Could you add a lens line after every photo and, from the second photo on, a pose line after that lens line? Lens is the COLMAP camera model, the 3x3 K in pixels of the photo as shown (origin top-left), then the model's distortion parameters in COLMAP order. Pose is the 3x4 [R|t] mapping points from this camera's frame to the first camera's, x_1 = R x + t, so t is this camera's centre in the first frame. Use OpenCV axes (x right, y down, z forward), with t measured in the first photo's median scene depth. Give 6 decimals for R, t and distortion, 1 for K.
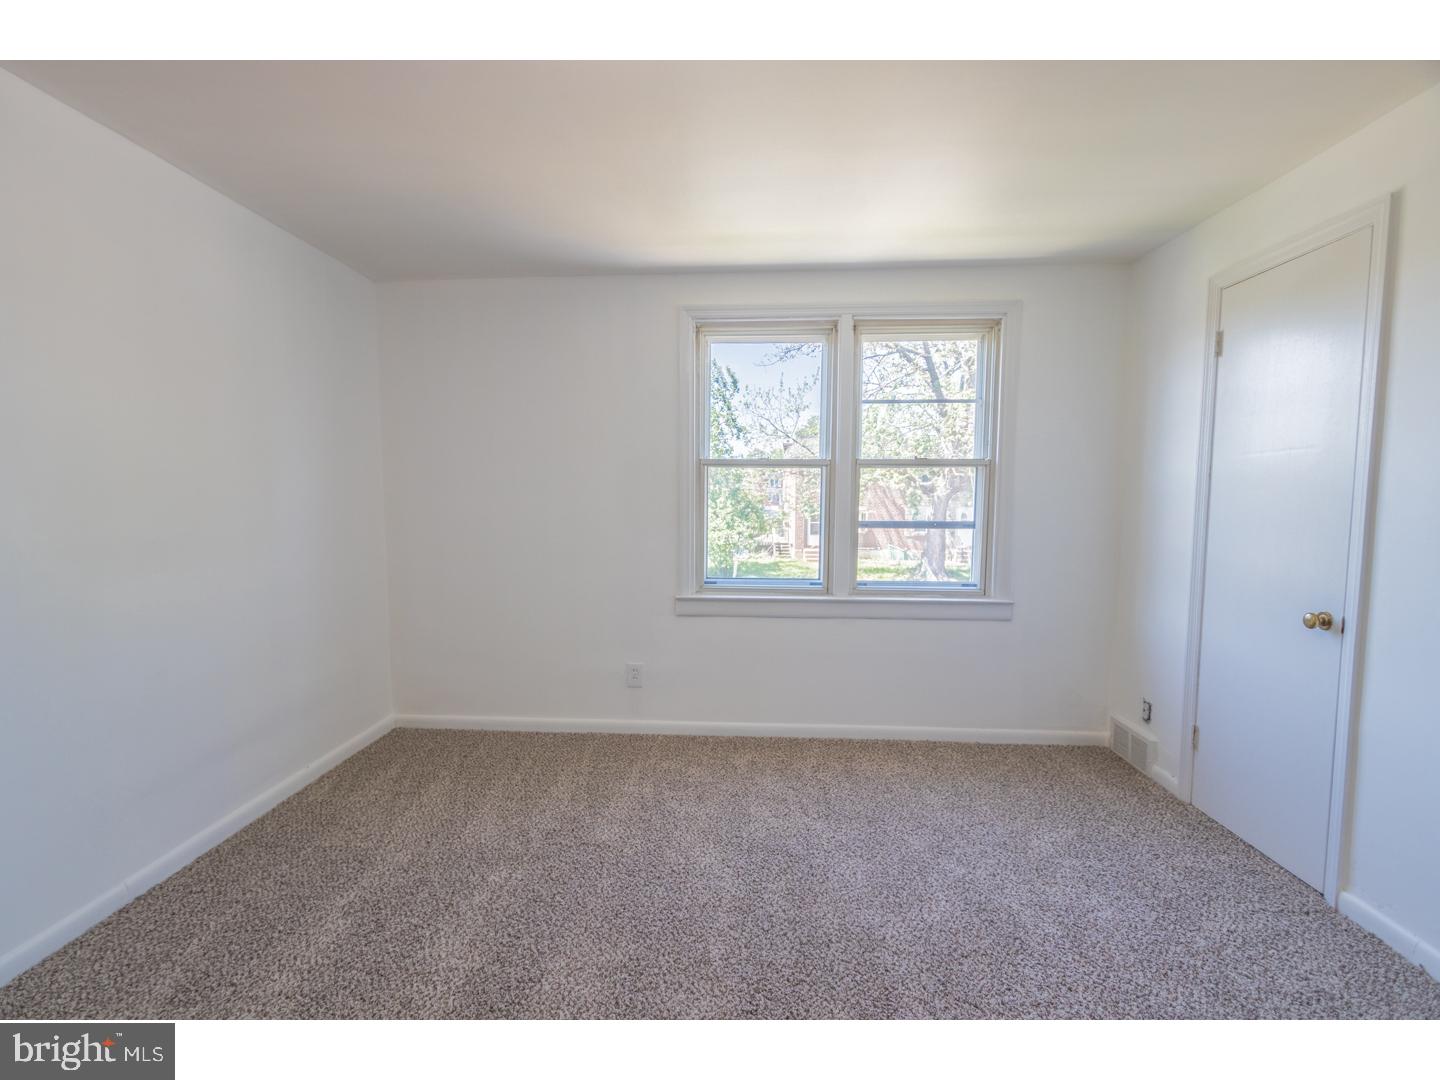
lens RADIAL K [[677.3, 0, 714.6], [0, 677.3, 547.5], [0, 0, 1]] dist [0.008728, -0.004975]
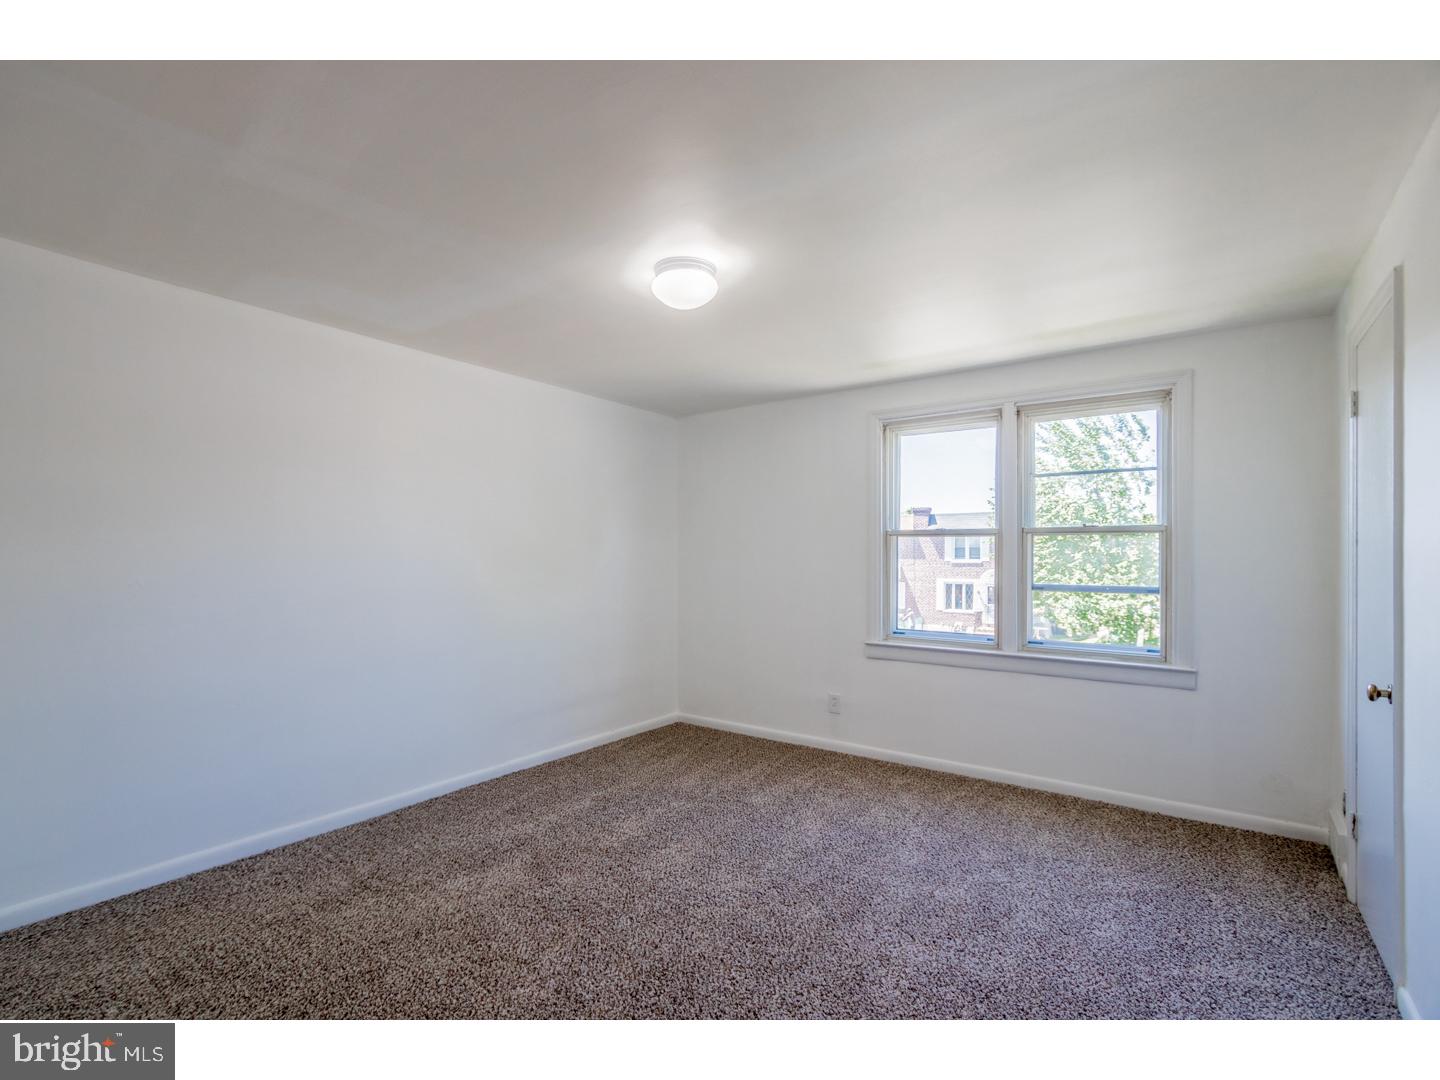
lens RADIAL K [[677.3, 0, 710.6], [0, 677.3, 550.2], [0, 0, 1]] dist [0.008728, -0.004975]
pose [[0.844203, -0.004598, -0.536004, 0.368522], [-0.043186, 0.996129, -0.076563, 0.012886], [0.534281, 0.087783, 0.840737, -0.201748]]
